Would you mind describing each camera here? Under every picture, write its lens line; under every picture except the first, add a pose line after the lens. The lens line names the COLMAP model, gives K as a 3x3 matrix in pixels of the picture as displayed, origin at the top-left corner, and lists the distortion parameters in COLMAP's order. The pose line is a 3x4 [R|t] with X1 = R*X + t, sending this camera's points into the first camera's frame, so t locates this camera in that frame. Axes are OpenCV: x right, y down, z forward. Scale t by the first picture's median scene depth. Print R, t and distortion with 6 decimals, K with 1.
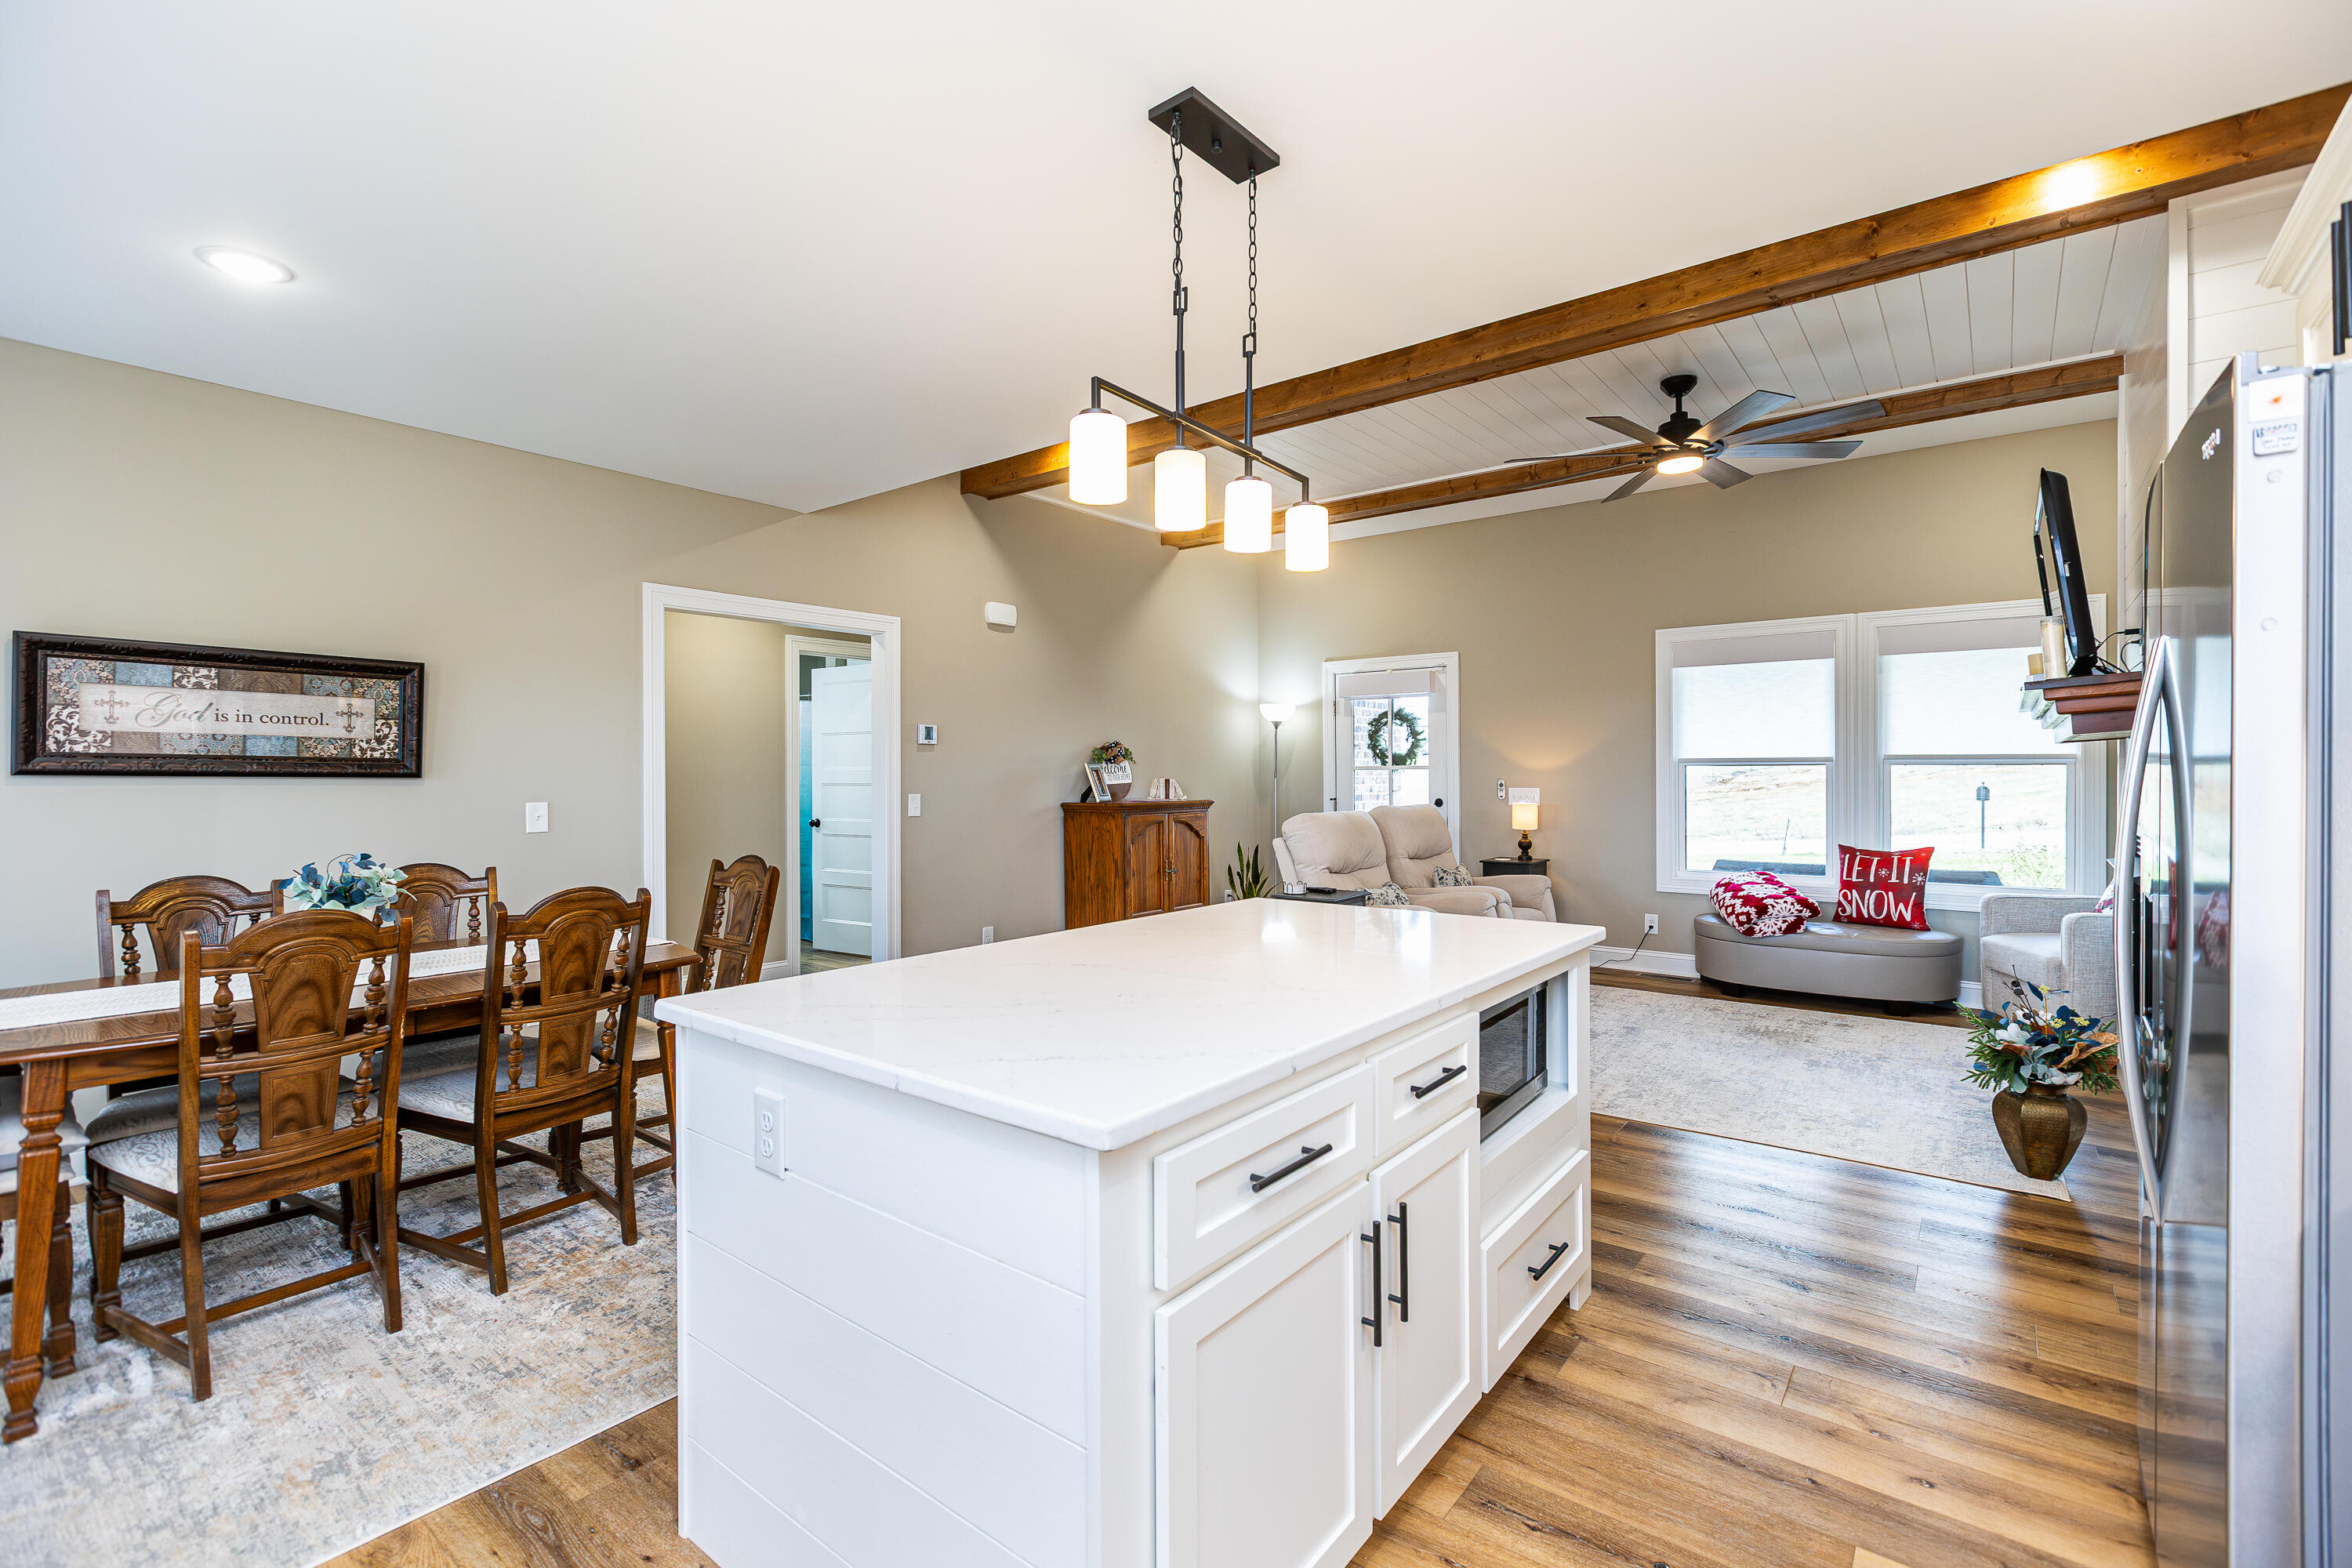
lens RADIAL K [[1062.6, 0, 1257.2], [0, 1062.6, 781.6], [0, 0, 1]] dist [0.002256, 0.000435]
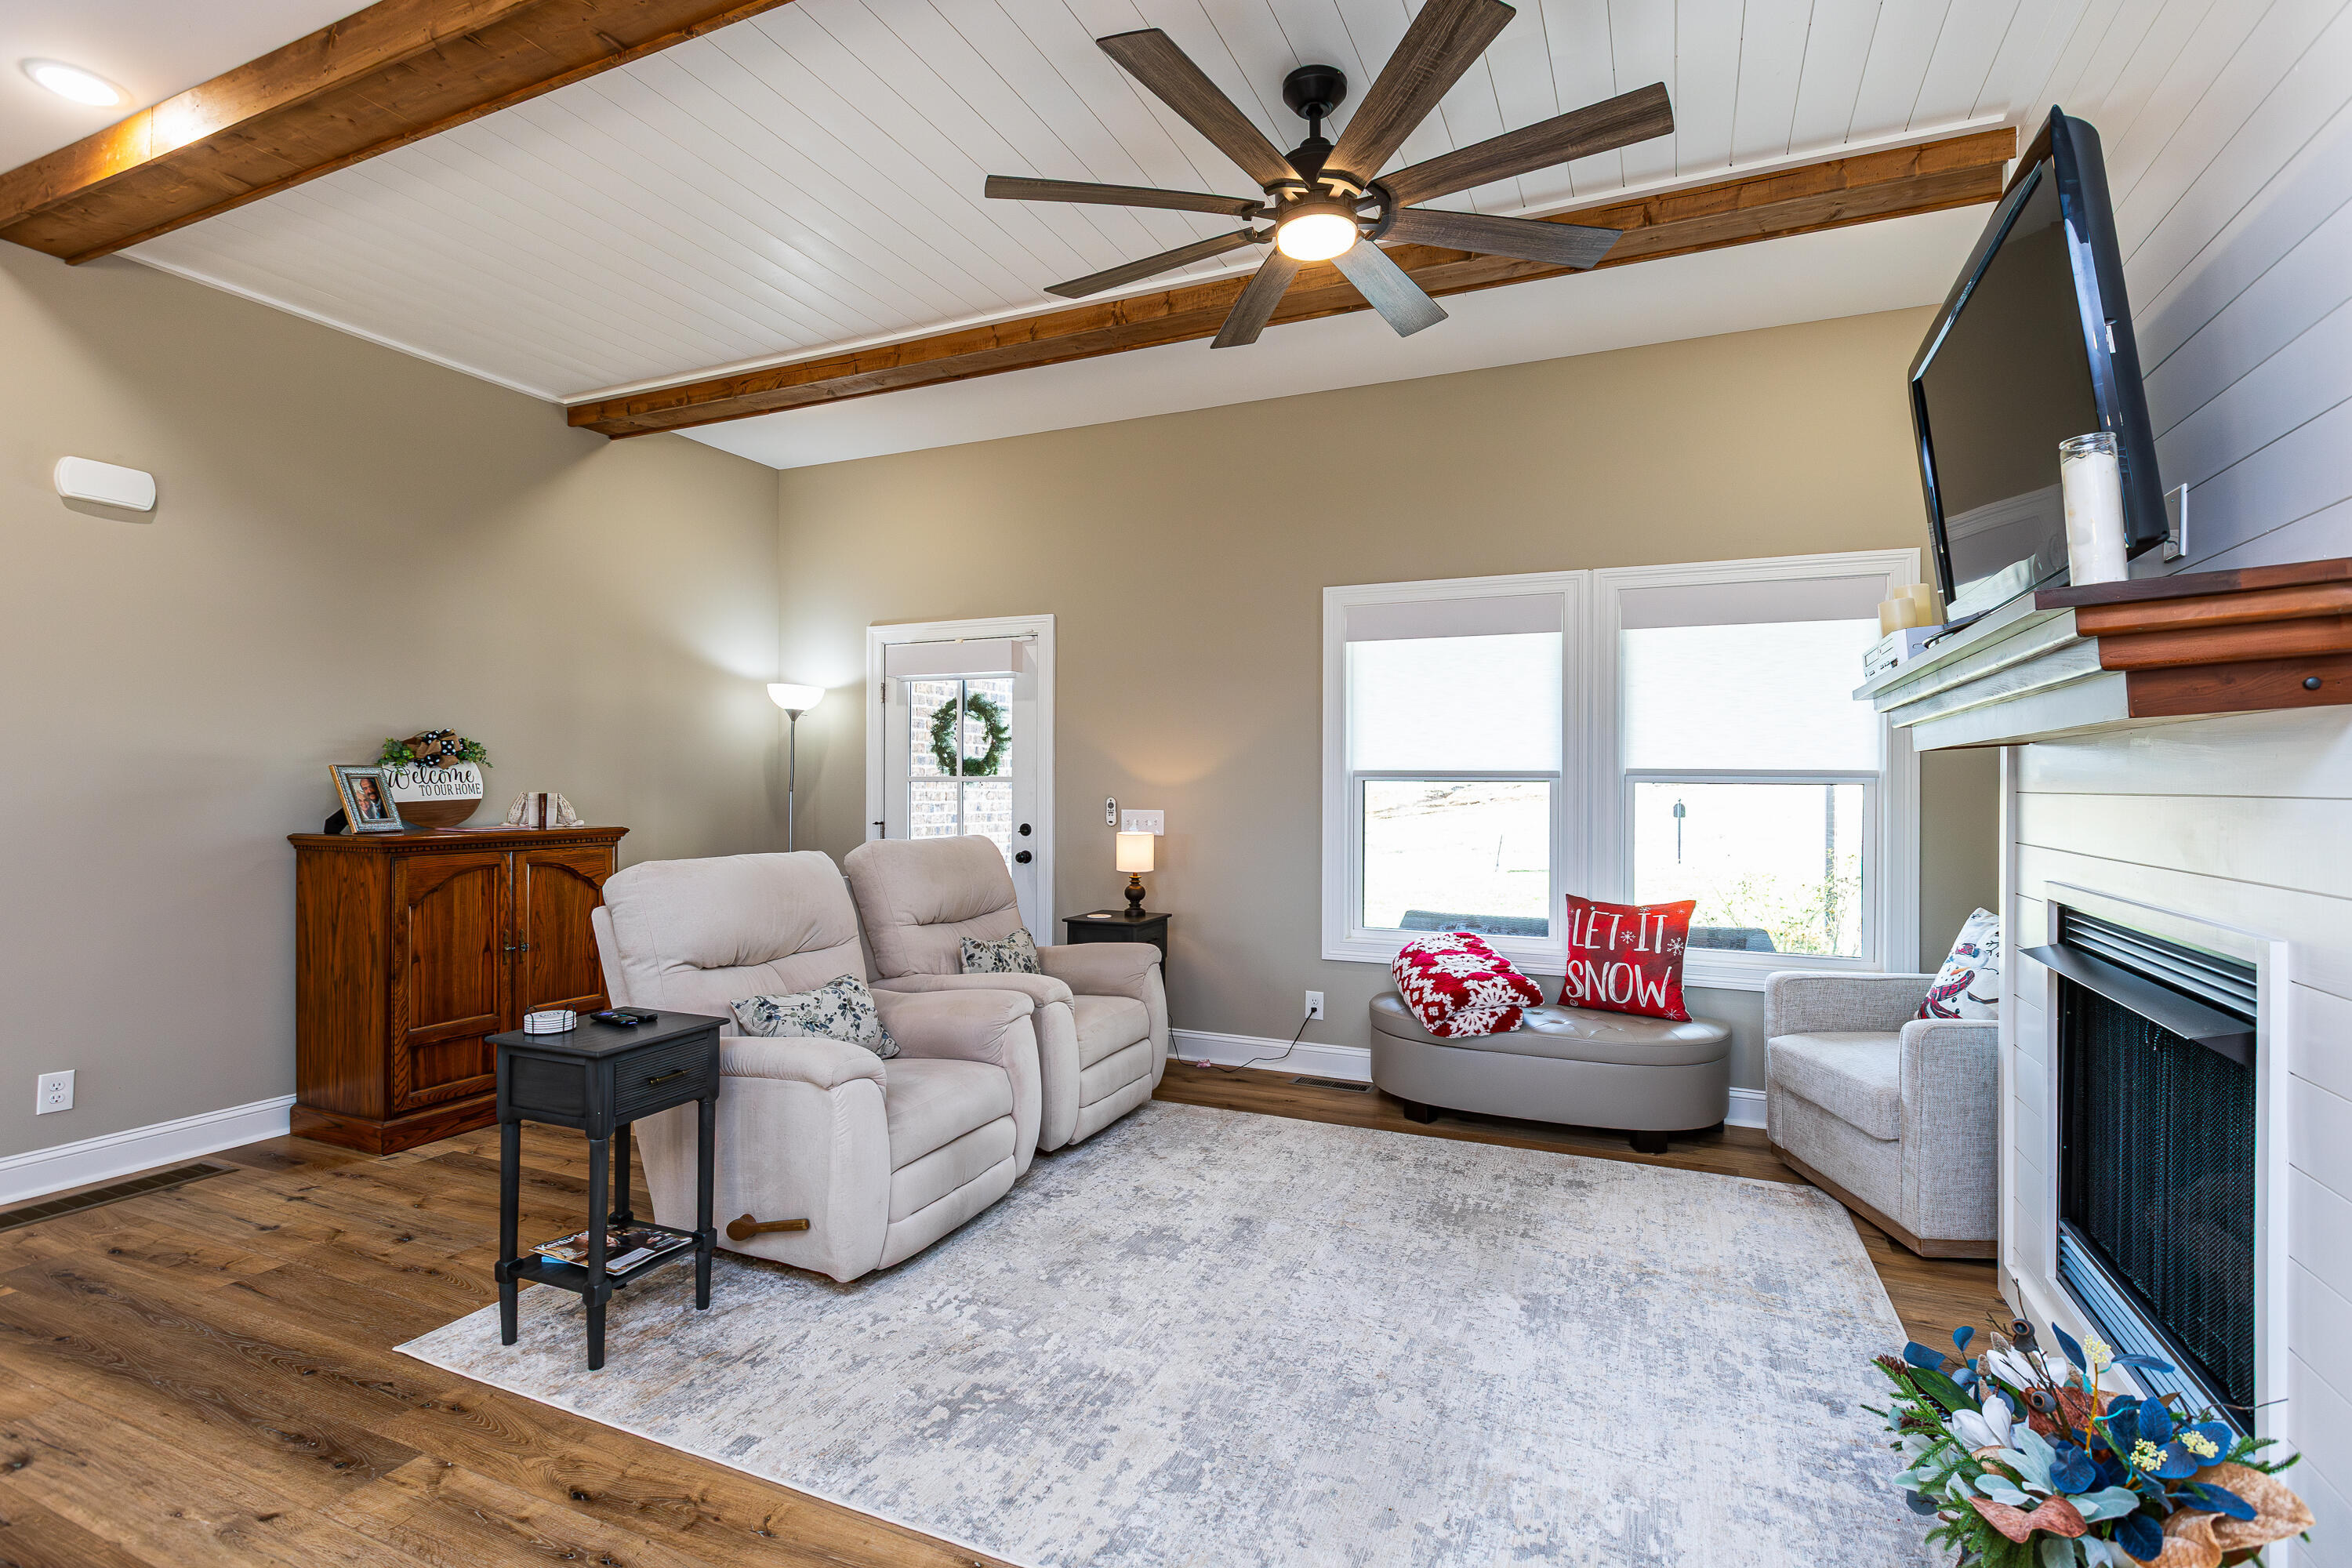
lens RADIAL K [[1052.4, 0, 1127.6], [0, 1052.4, 782.6], [0, 0, 1]] dist [-0.003583, 0.000494]
pose [[0.992484, 0.010965, 0.121886, 0.178779], [-0.009896, 0.999907, -0.009372, -0.006265], [-0.121978, 0.008095, 0.992500, 0.356520]]
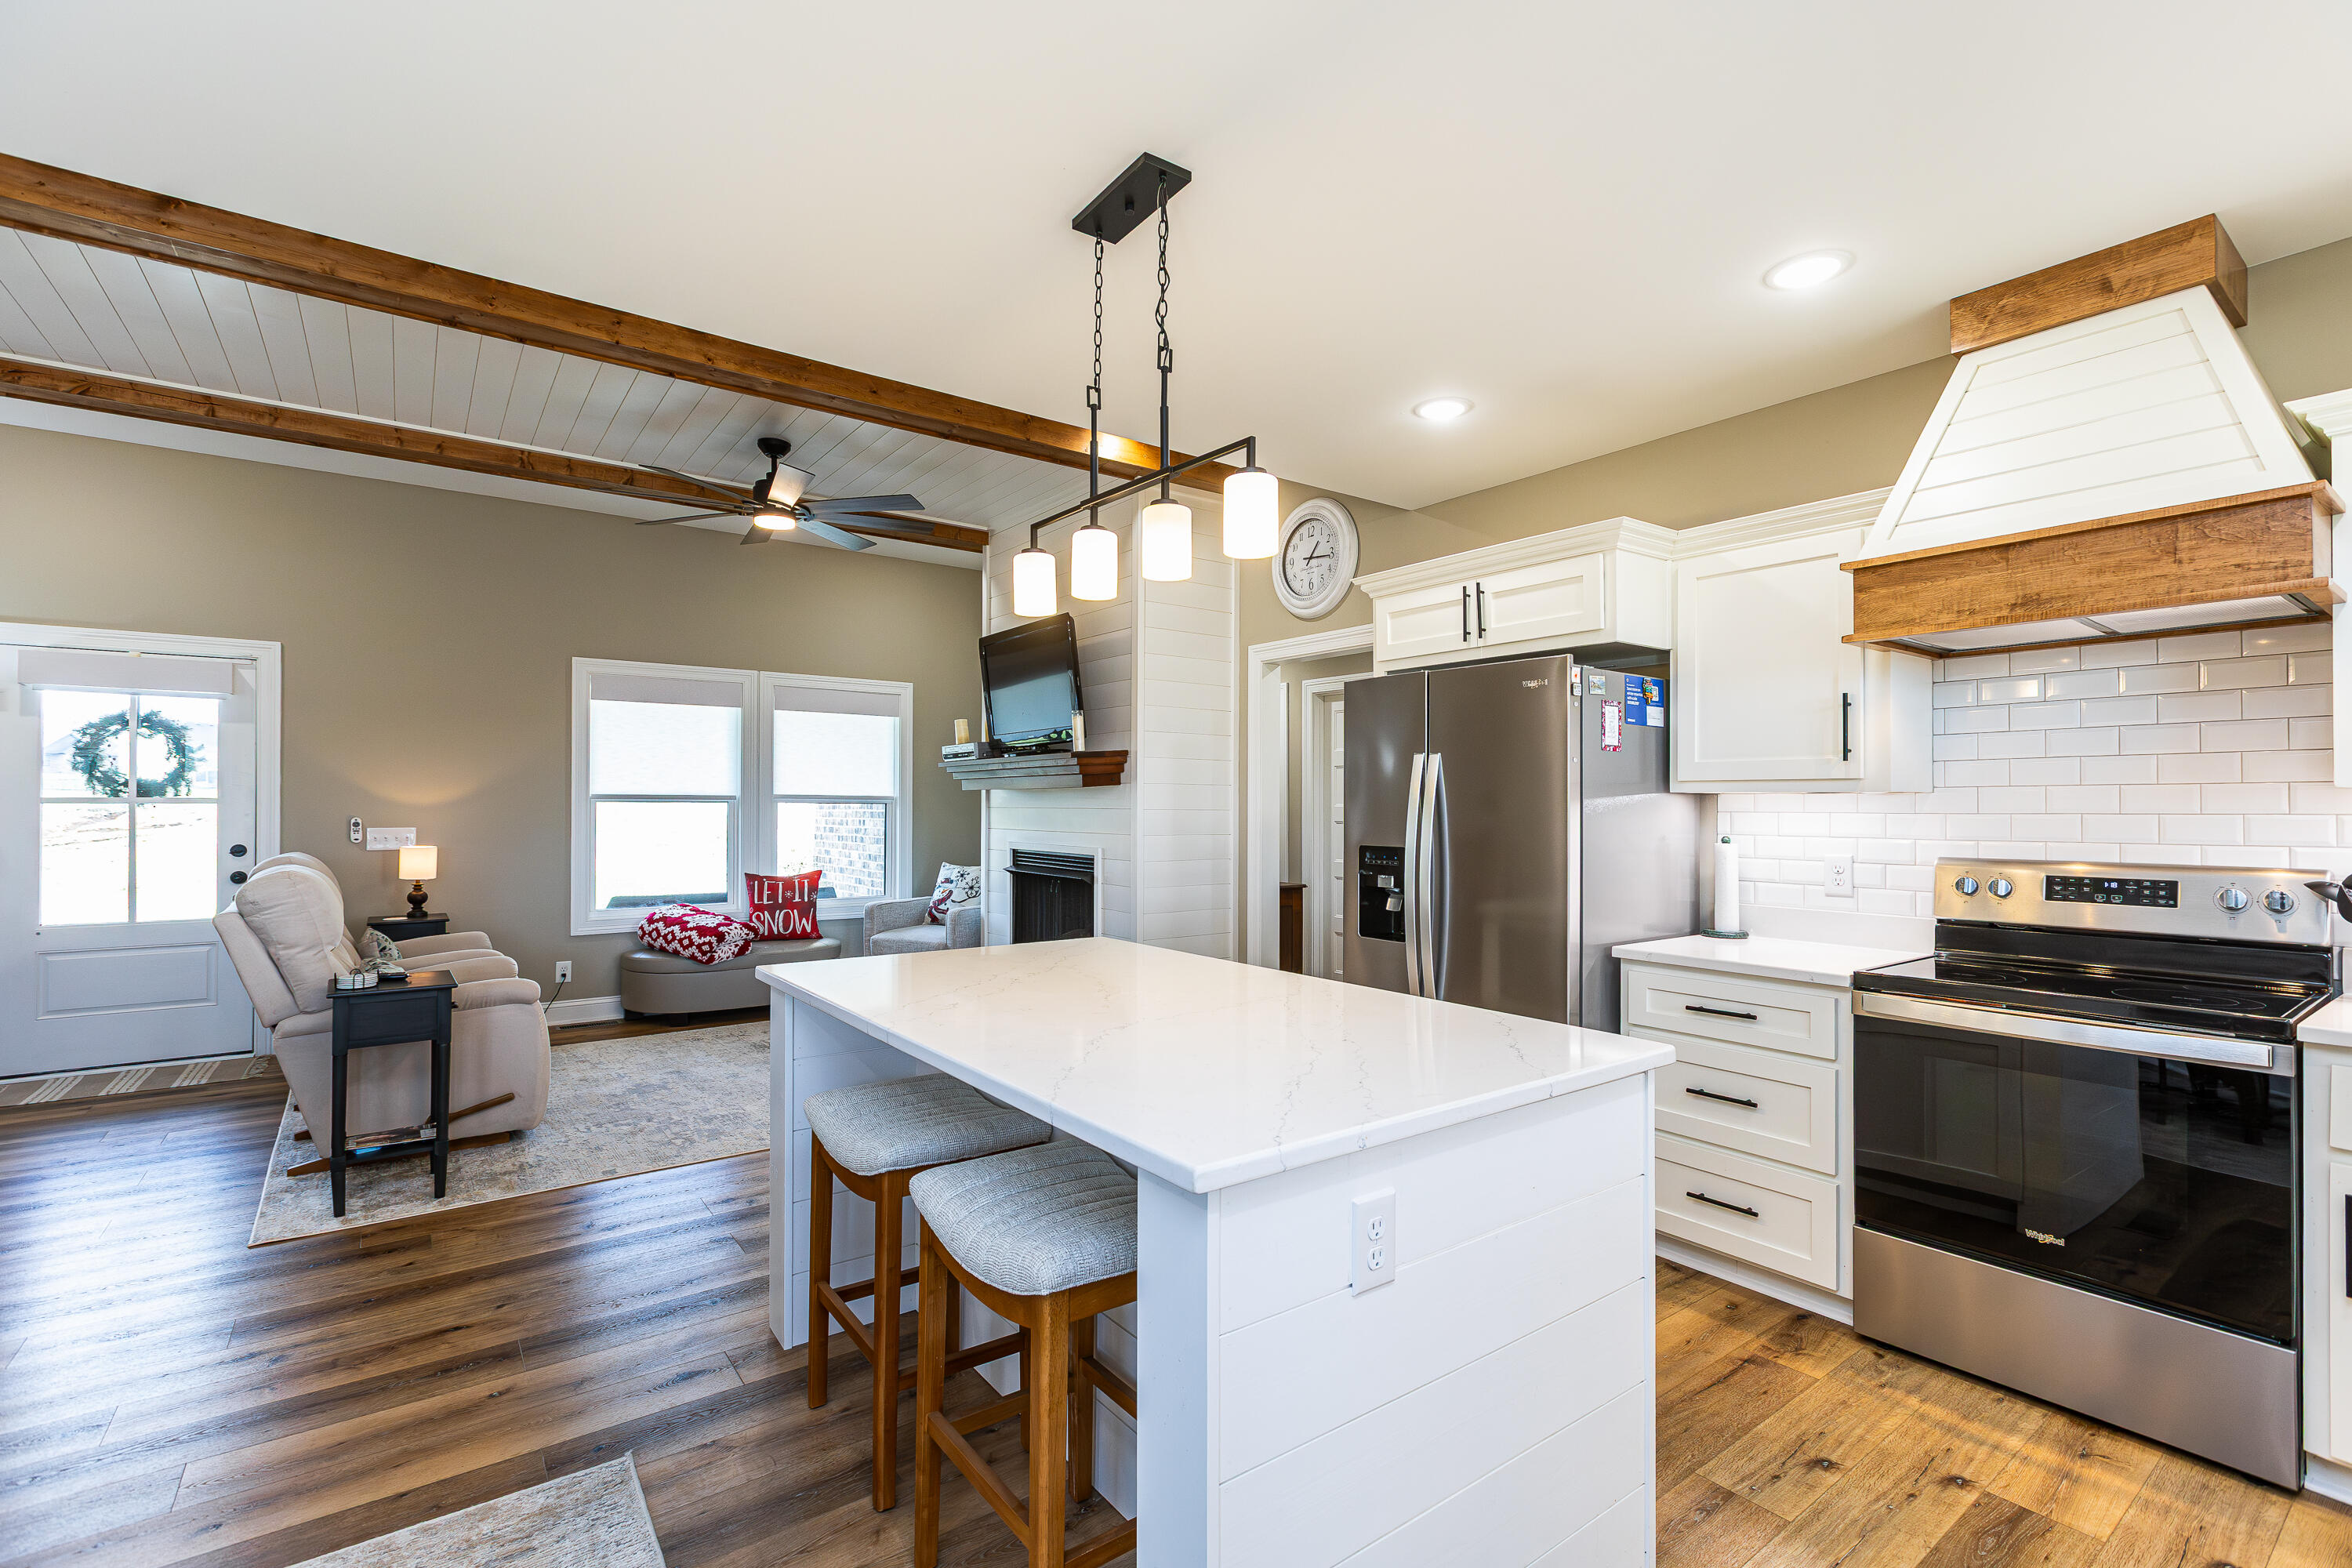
lens RADIAL K [[960.1, 0, 1249.6], [0, 960.1, 797.0], [0, 0, 1]] dist [0.000889, 0.000140]
pose [[0.287171, 0.013851, 0.957779, -0.290801], [0.004279, 0.999867, -0.015743, -0.003467], [-0.957870, 0.008619, 0.287073, 0.203711]]
